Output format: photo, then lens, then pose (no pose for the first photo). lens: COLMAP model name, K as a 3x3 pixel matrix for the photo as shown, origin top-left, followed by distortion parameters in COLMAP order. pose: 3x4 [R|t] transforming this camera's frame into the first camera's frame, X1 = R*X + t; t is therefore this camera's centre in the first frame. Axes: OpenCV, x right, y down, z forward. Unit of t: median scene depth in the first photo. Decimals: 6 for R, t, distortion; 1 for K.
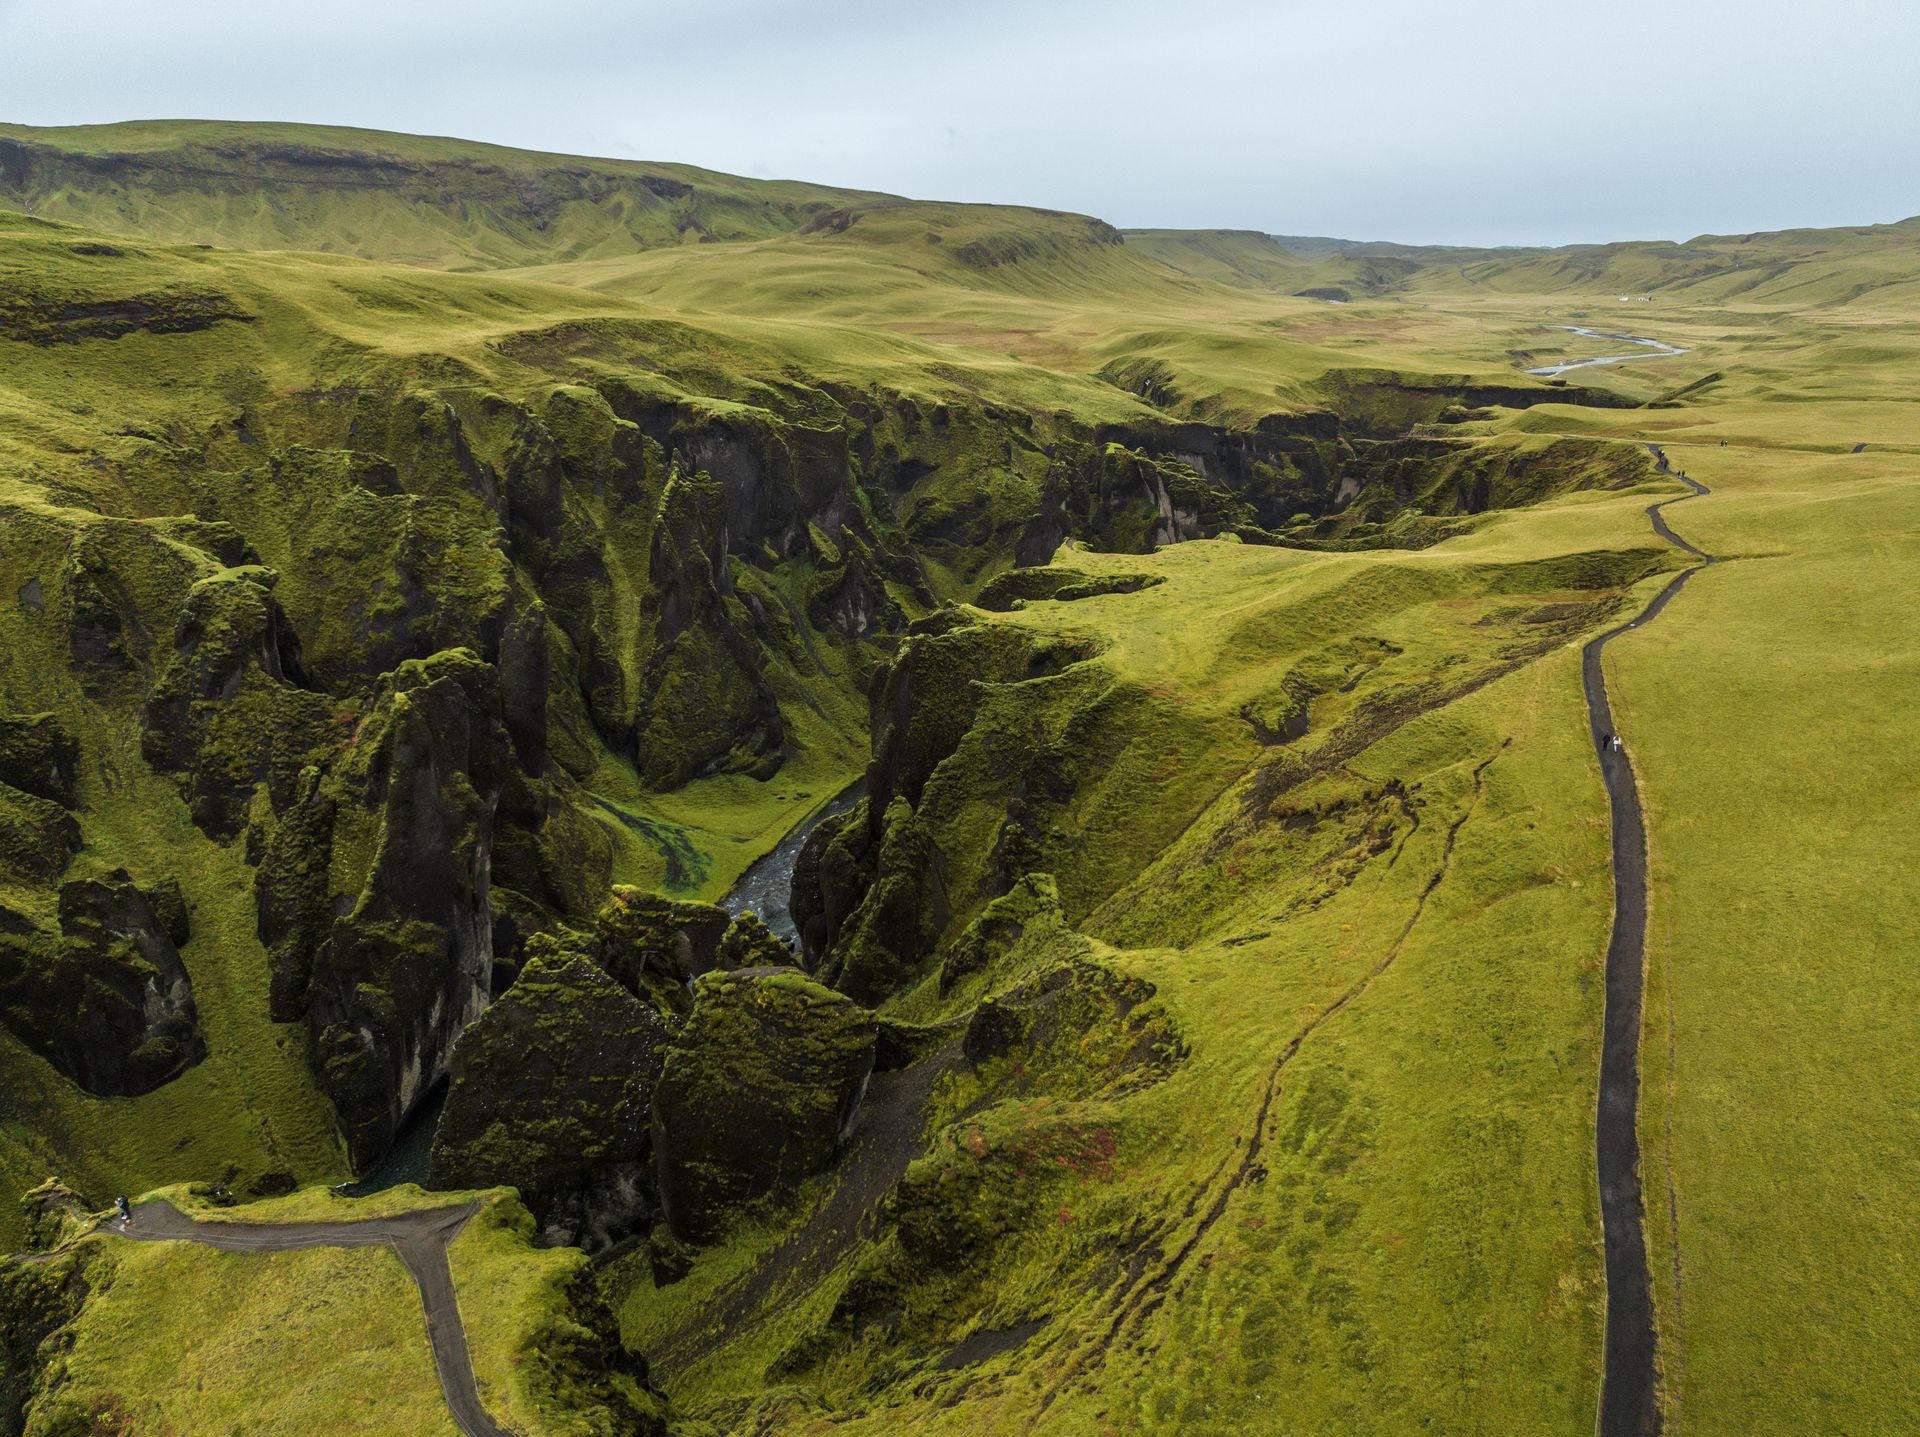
lens RADIAL K [[1361.6, 0, 960.0], [0, 1361.6, 718.5], [0, 0, 1]] dist [-0.037910, 0.006622]
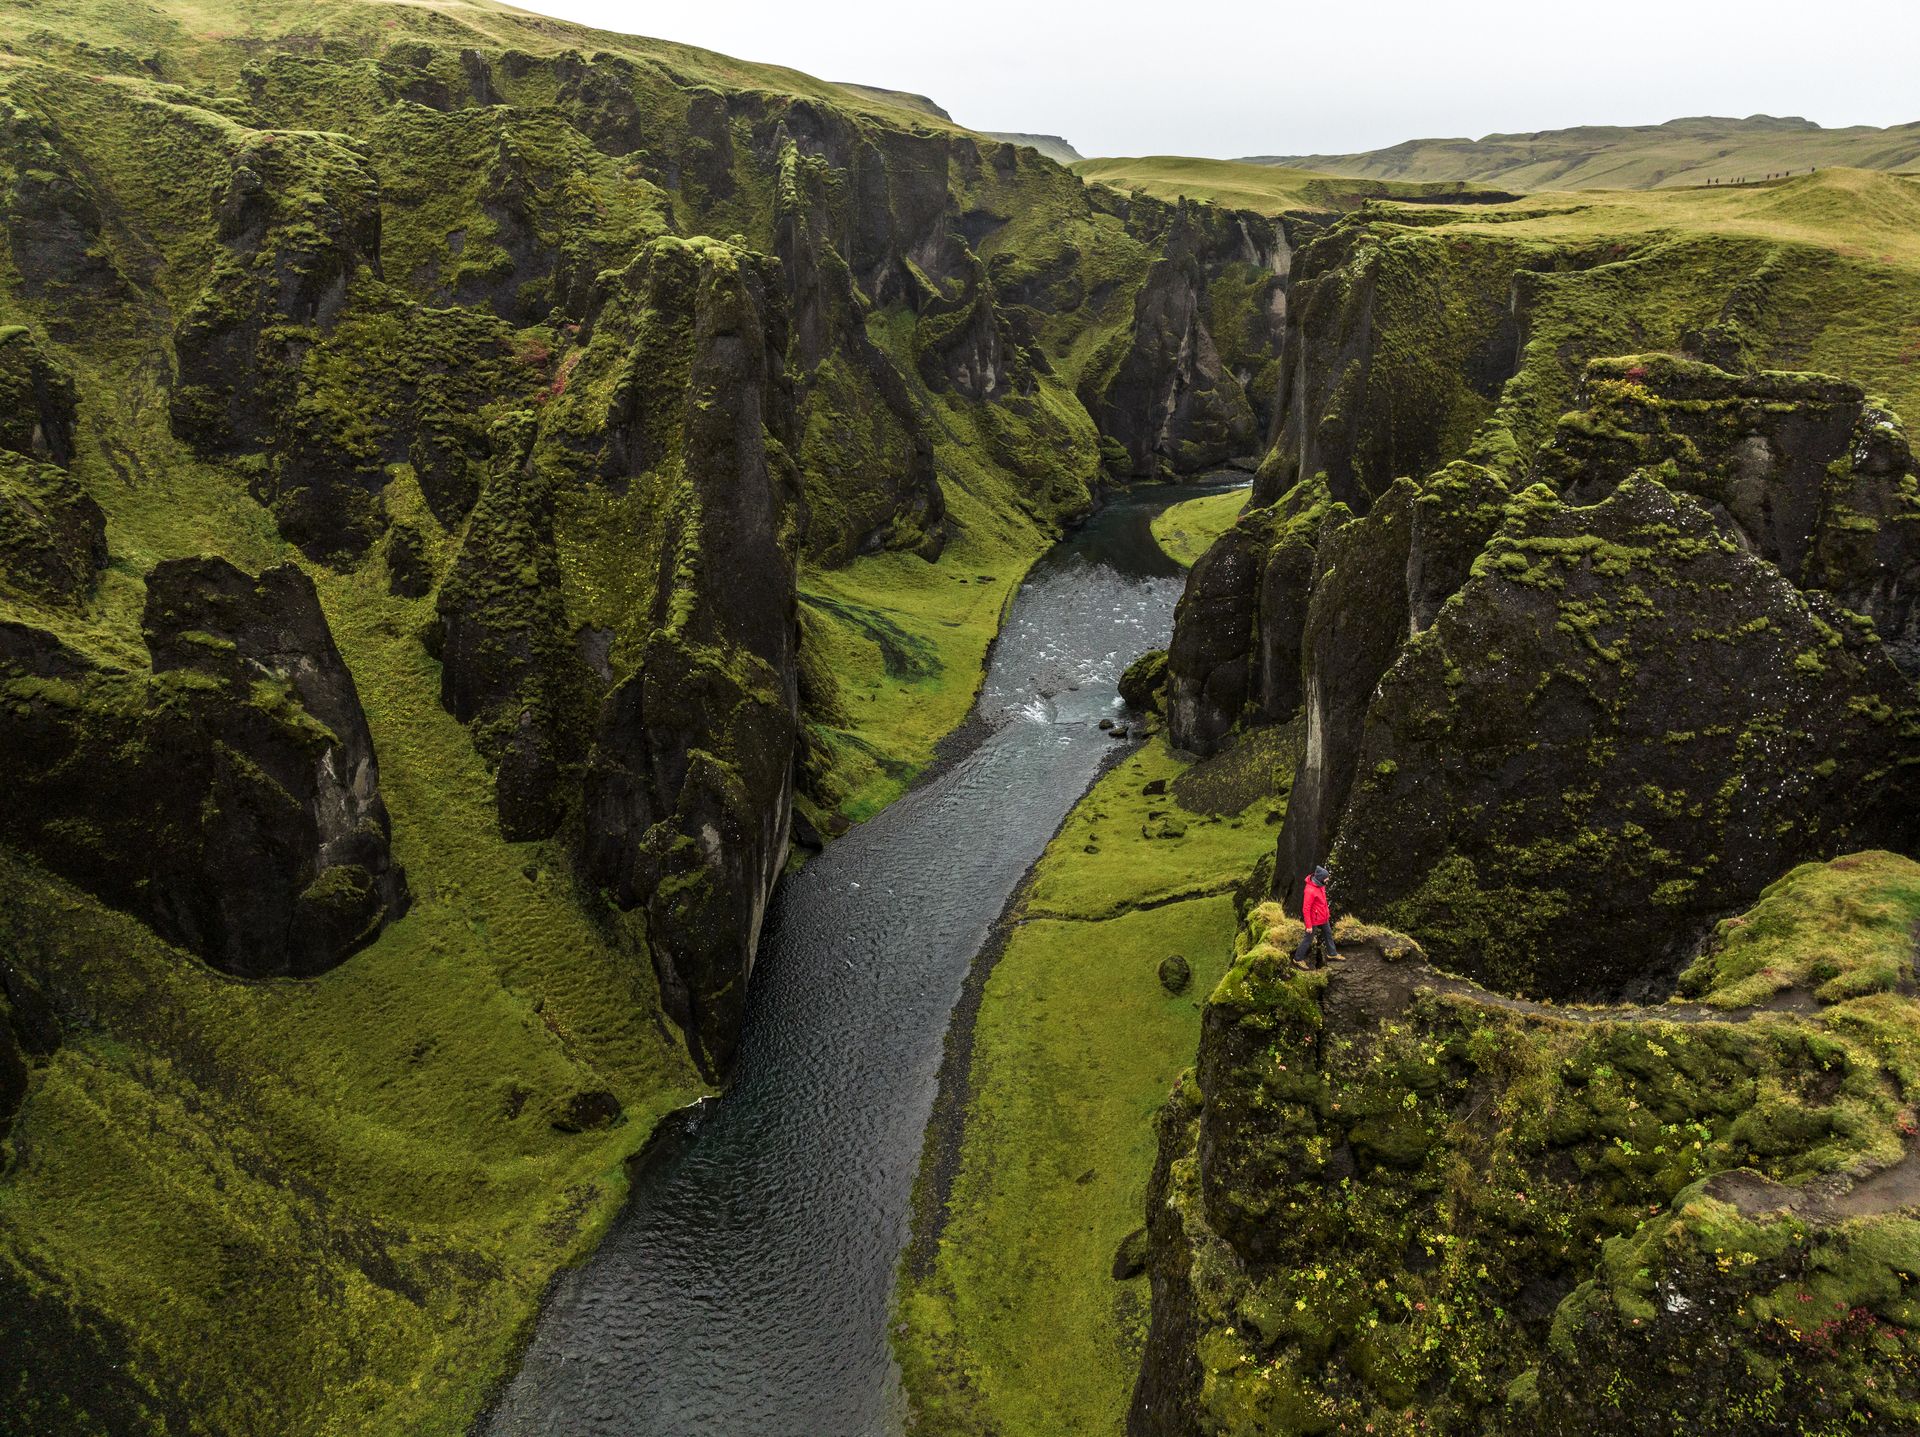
lens RADIAL K [[1361.6, 0, 960.0], [0, 1361.6, 718.5], [0, 0, 1]] dist [-0.037910, 0.006622]
pose [[0.986144, -0.061320, 0.154144, -0.374830], [0.054394, 0.997328, 0.048756, 0.143872], [-0.156722, -0.039696, 0.986845, 0.373370]]
